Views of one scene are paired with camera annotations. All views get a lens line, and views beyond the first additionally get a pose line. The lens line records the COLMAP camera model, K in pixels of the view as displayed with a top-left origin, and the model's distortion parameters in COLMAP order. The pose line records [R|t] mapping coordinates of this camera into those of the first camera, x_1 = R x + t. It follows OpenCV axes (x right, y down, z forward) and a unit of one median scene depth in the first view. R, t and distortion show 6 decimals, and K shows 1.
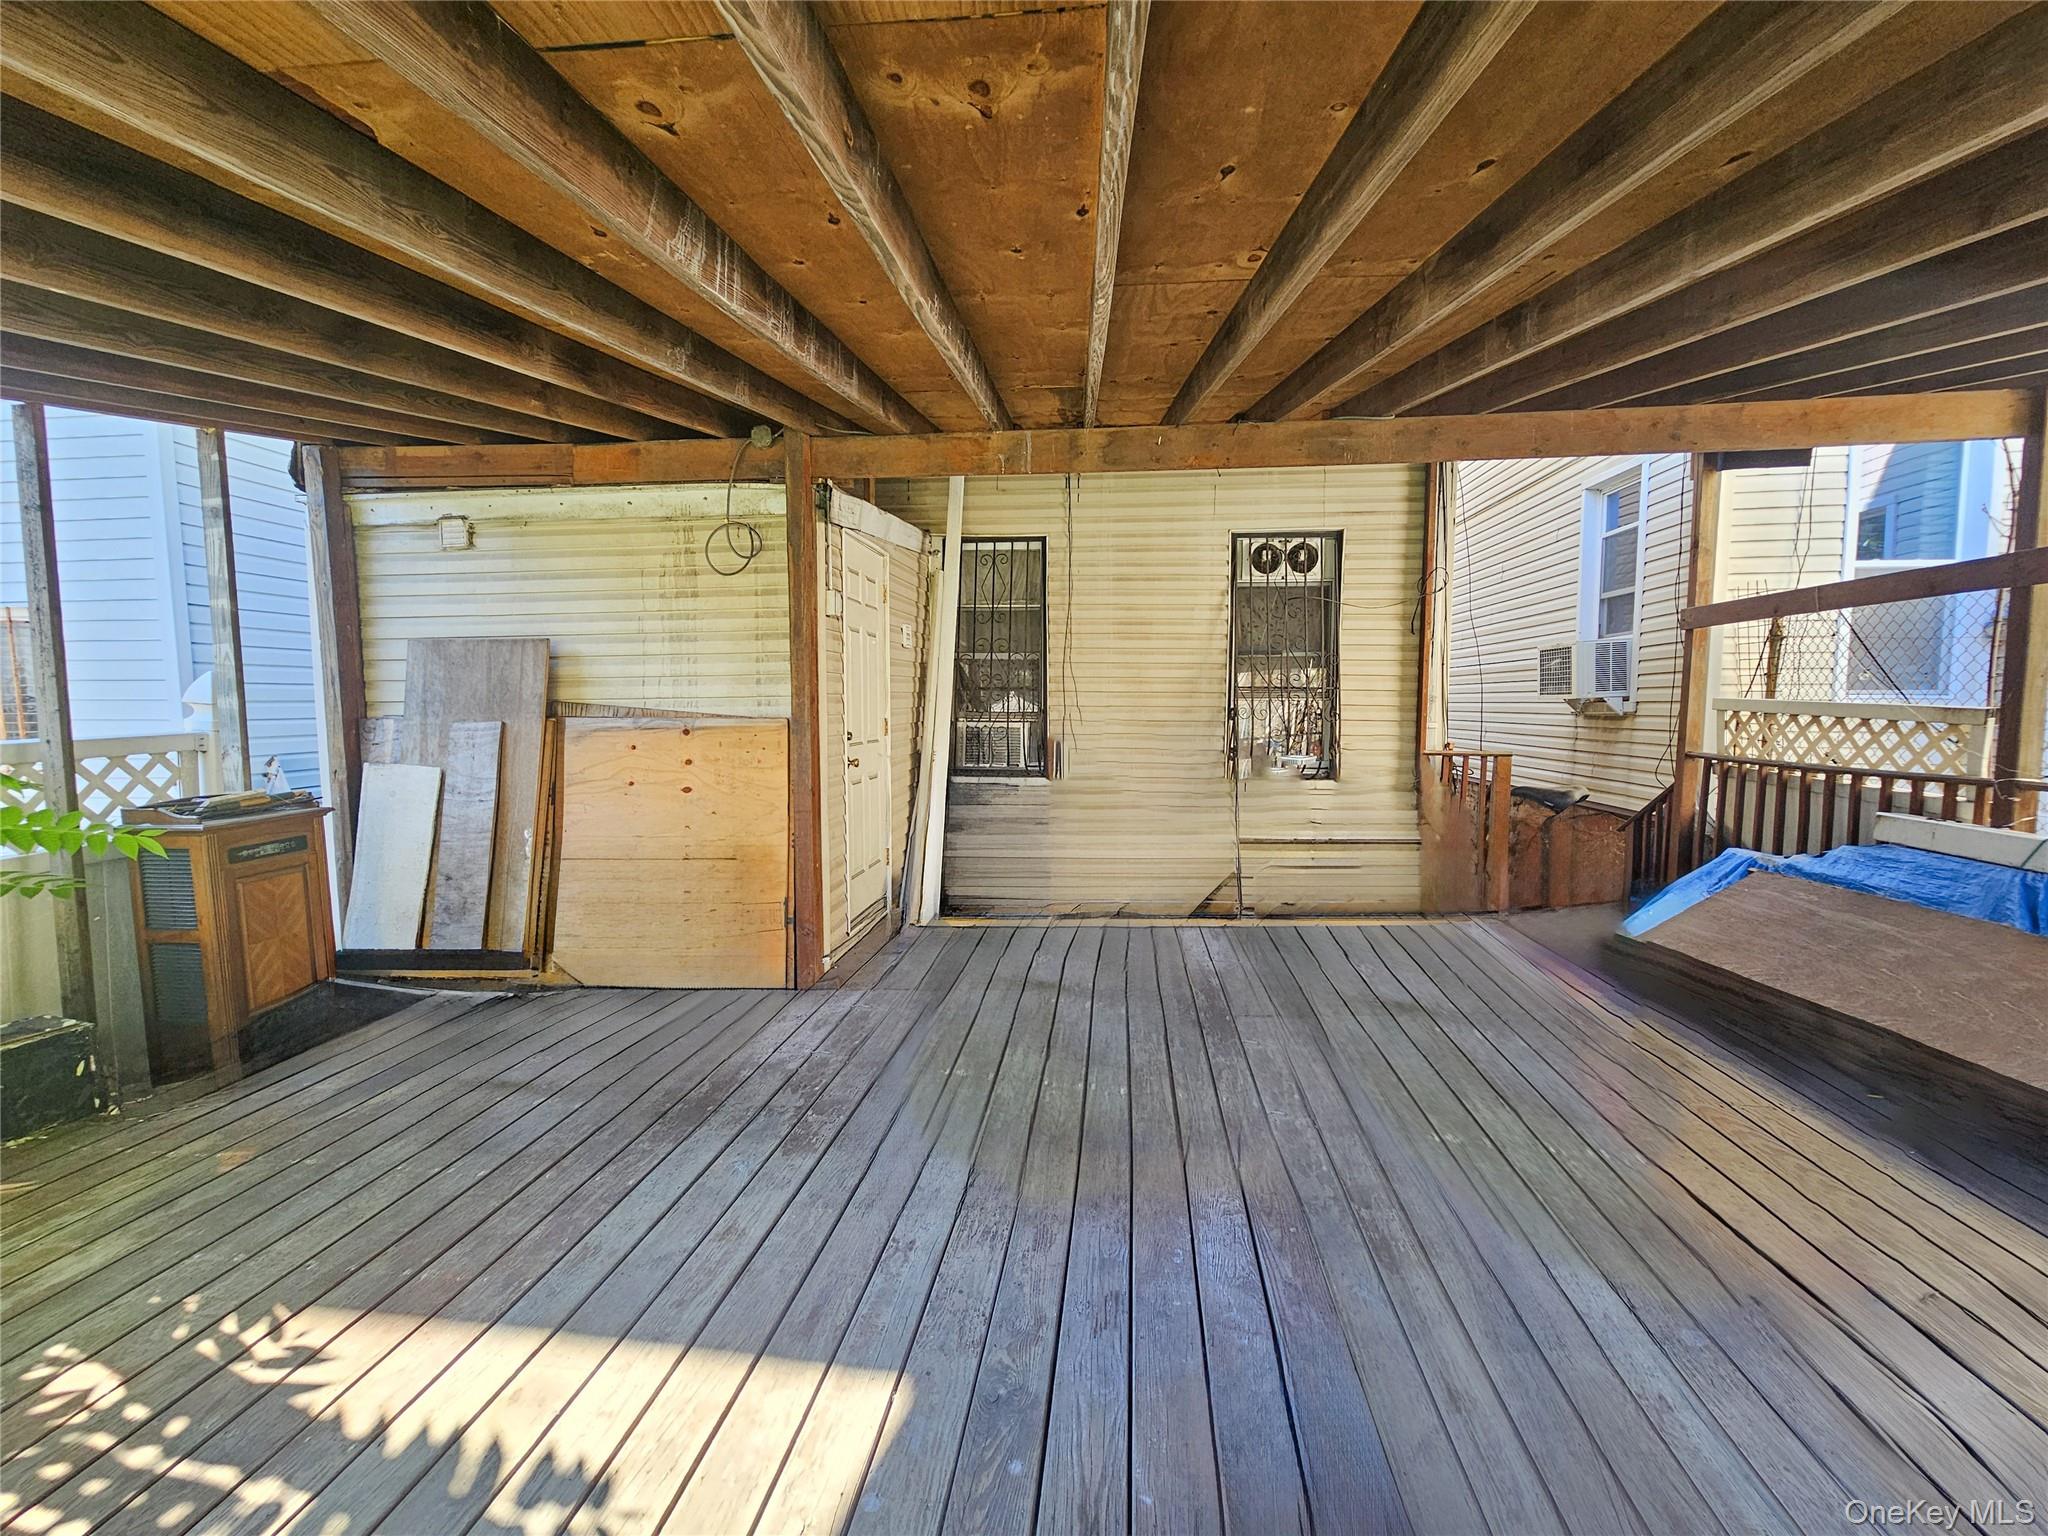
lens RADIAL K [[841.8, 0, 1030.0], [0, 841.8, 770.4], [0, 0, 1]] dist [-0.002509, -0.000116]
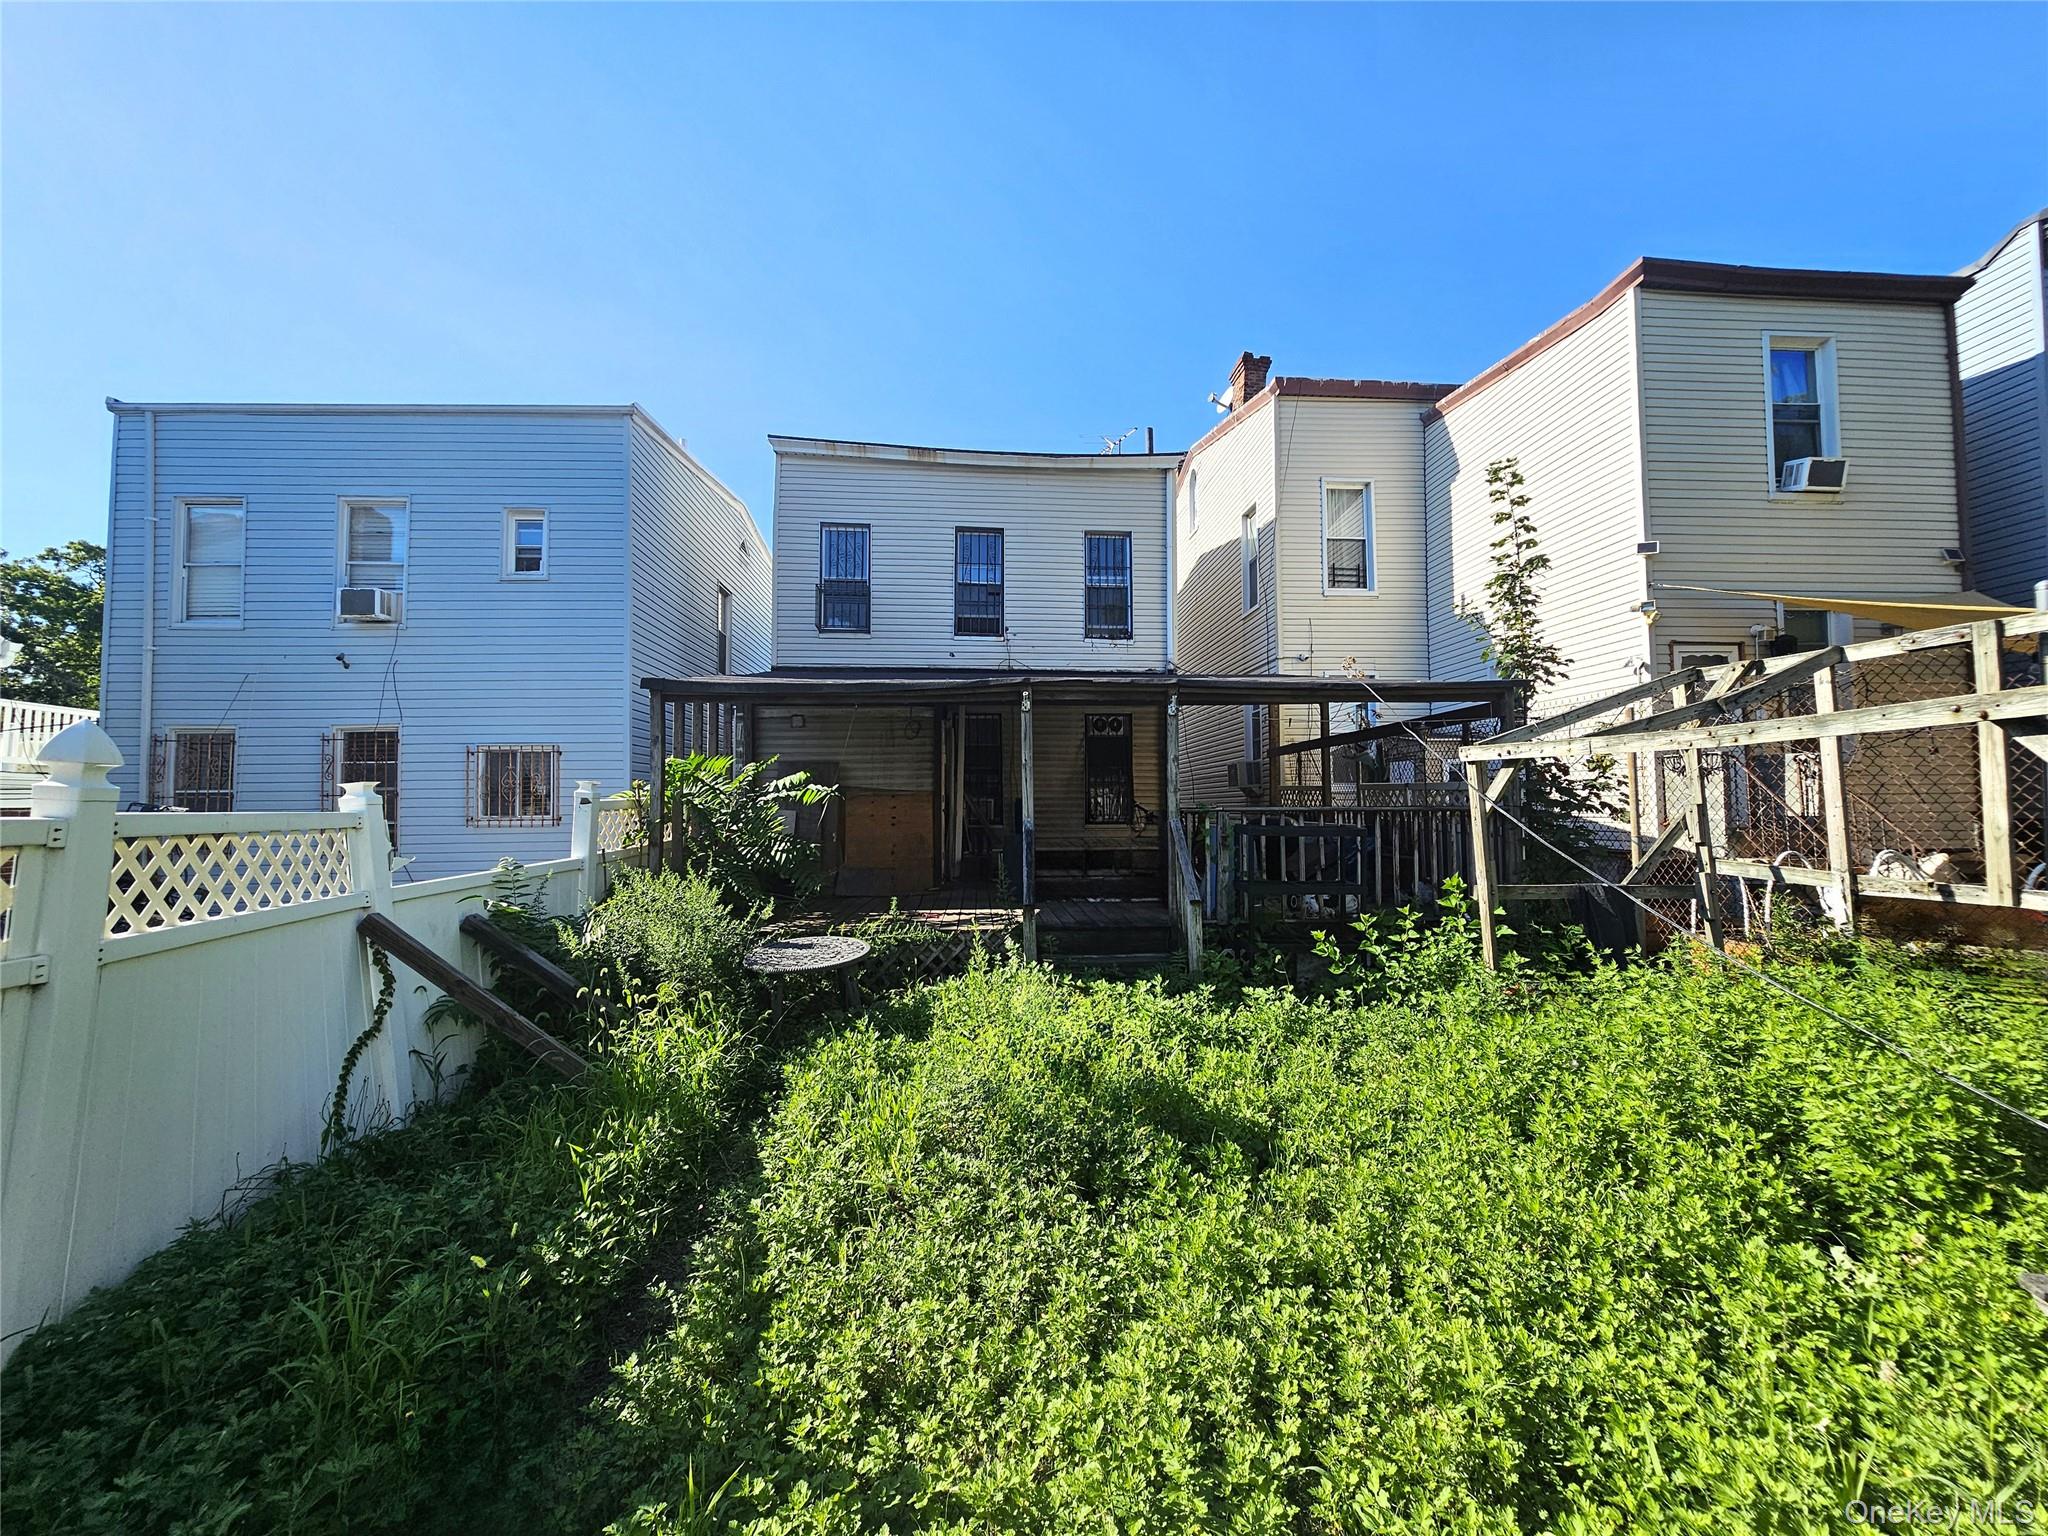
lens RADIAL K [[841.8, 0, 1027.4], [0, 841.8, 768.2], [0, 0, 1]] dist [-0.002509, -0.000116]
pose [[0.986028, 0.000798, 0.166577, -0.300957], [0.020332, 0.991935, -0.125103, 0.149565], [-0.165333, 0.126742, 0.978060, -1.218744]]
